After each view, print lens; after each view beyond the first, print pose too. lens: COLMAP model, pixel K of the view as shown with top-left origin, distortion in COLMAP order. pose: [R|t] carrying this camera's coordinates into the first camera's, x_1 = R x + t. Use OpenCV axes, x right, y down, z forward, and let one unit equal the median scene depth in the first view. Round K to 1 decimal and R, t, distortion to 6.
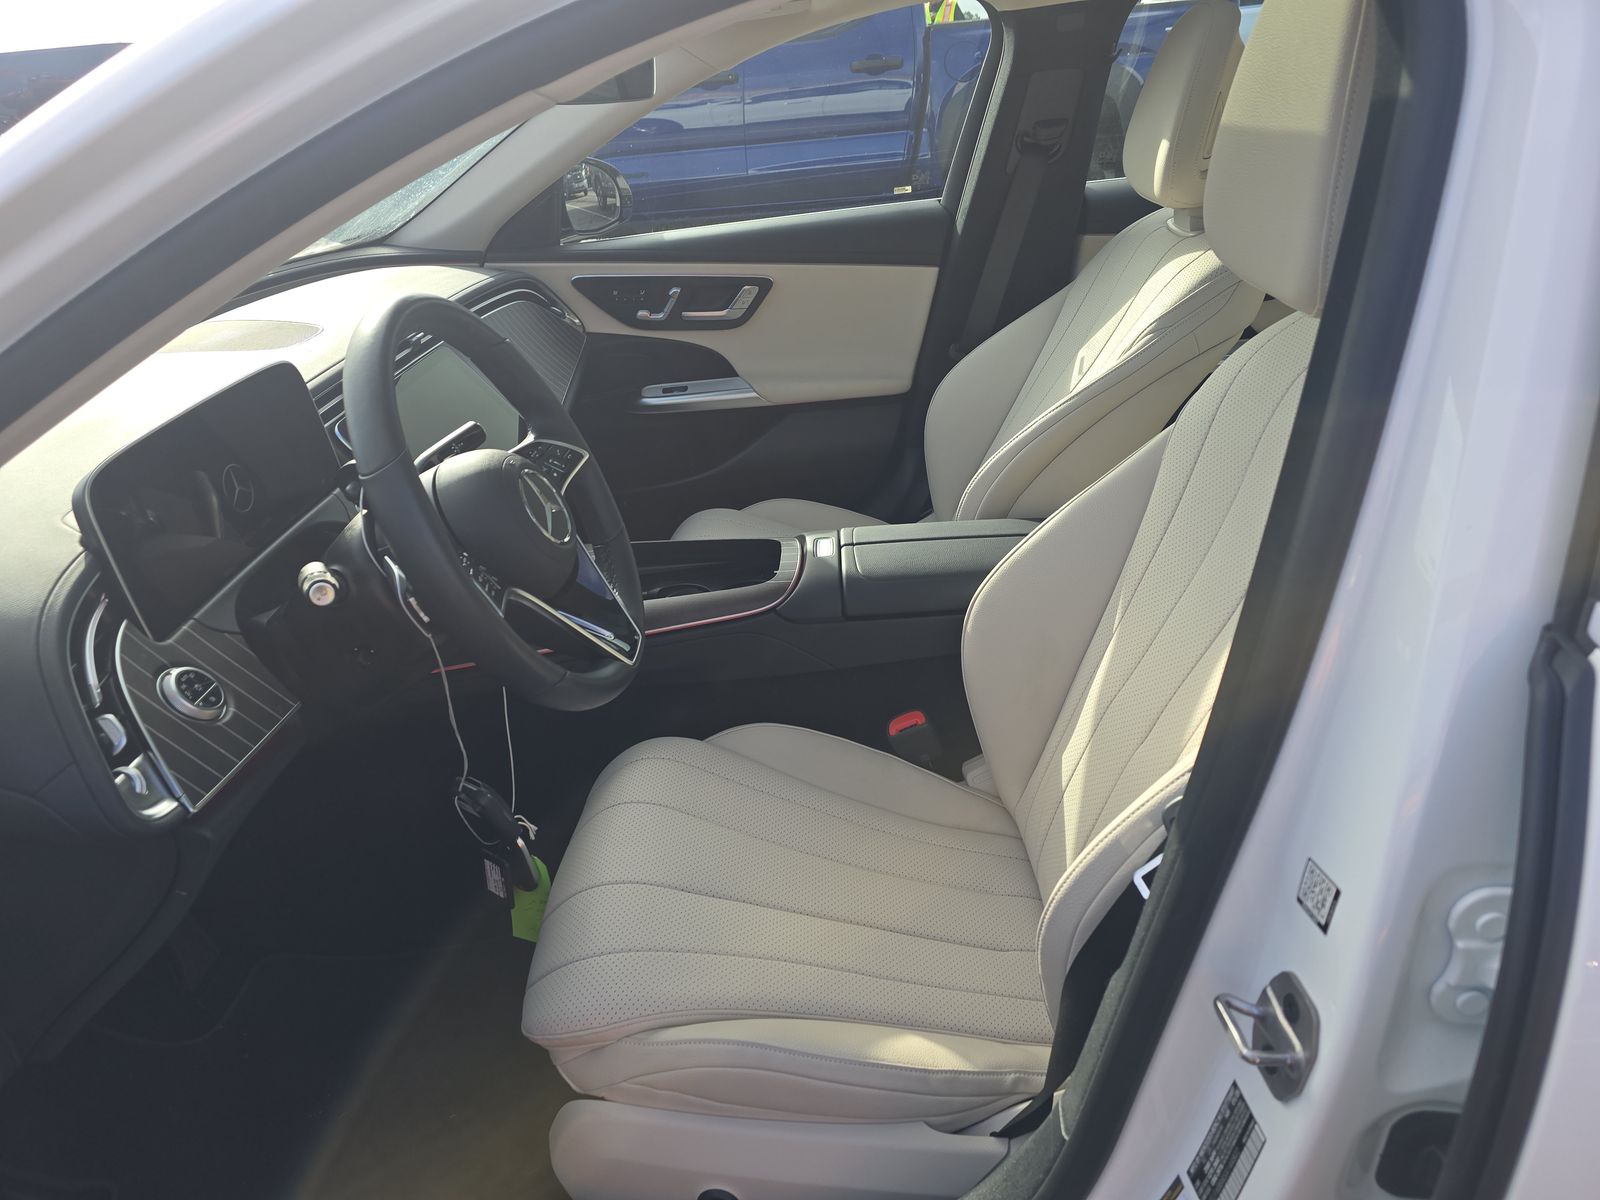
lens RADIAL K [[1105.2, 0, 794.3], [0, 1105.2, 625.5], [0, 0, 1]] dist [0.009932, -0.001306]
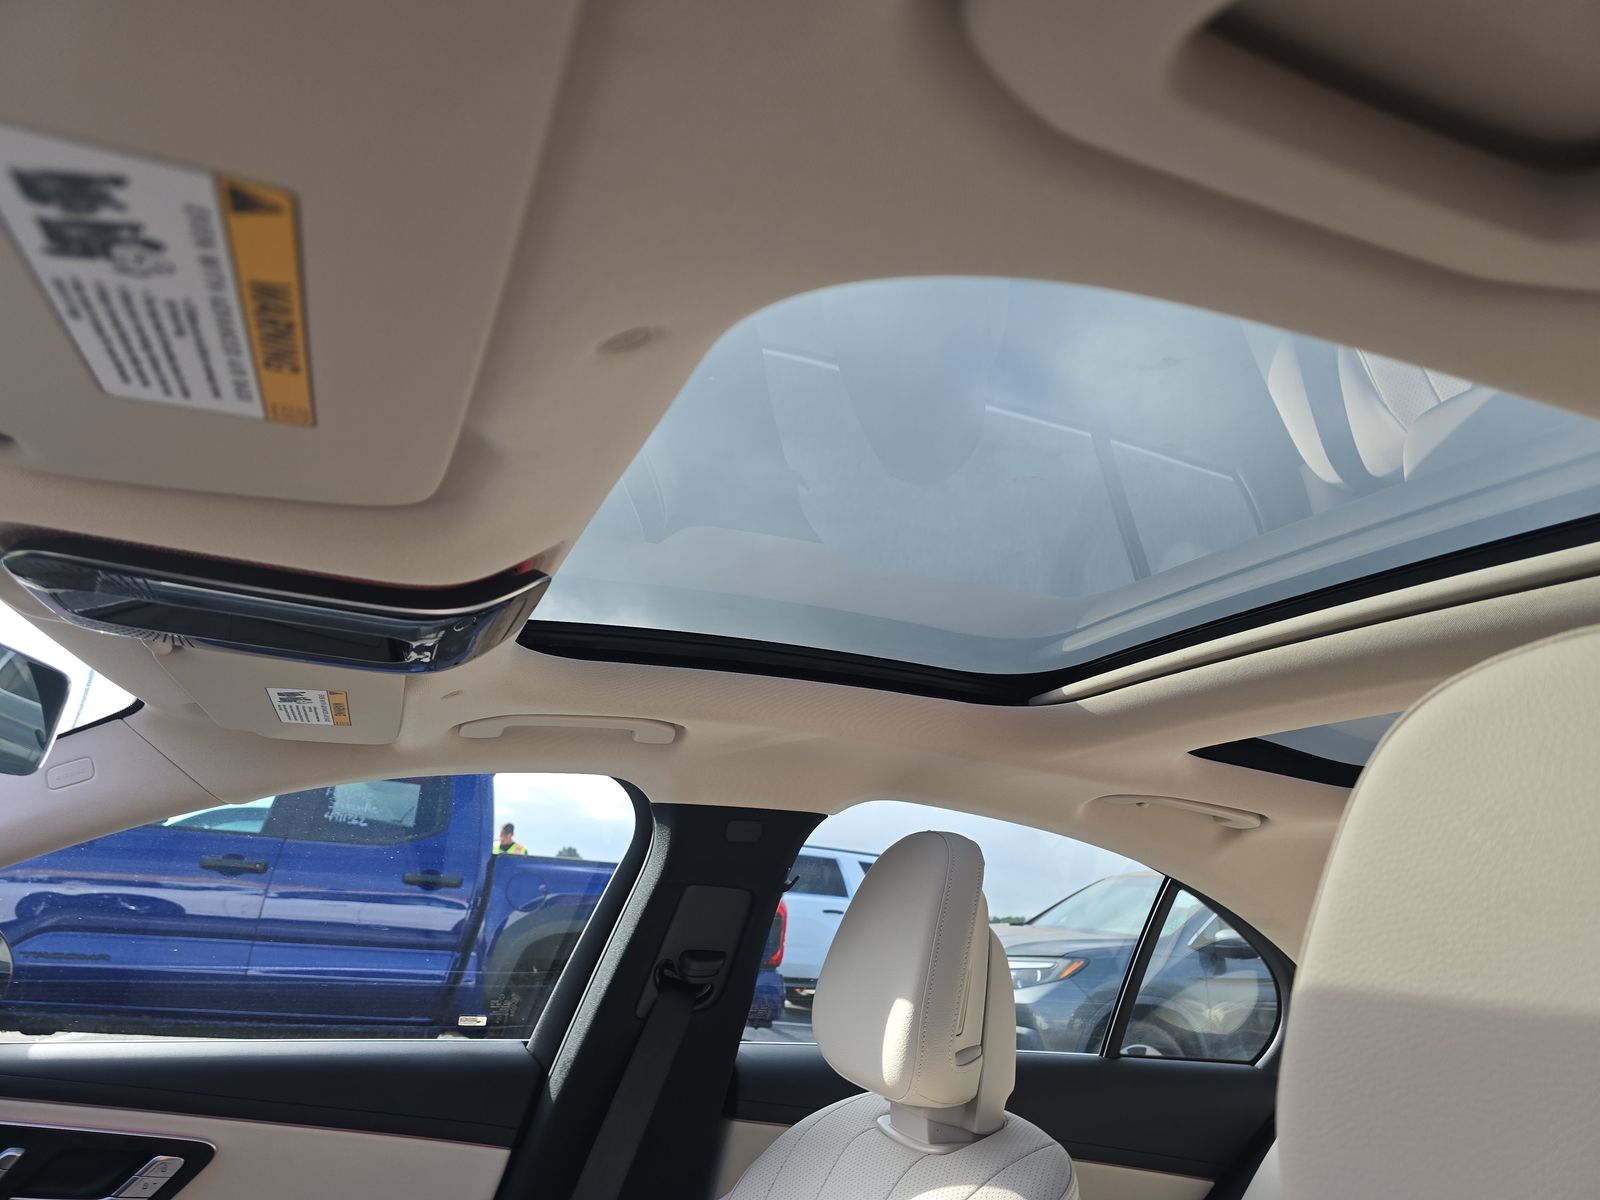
lens RADIAL K [[1105.2, 0, 794.3], [0, 1105.2, 625.5], [0, 0, 1]] dist [0.009932, -0.001306]
pose [[0.914164, 0.245012, 0.322913, 0.002215], [0.032026, 0.750491, -0.660105, -0.127263], [-0.404077, 0.613786, 0.678225, 0.328305]]
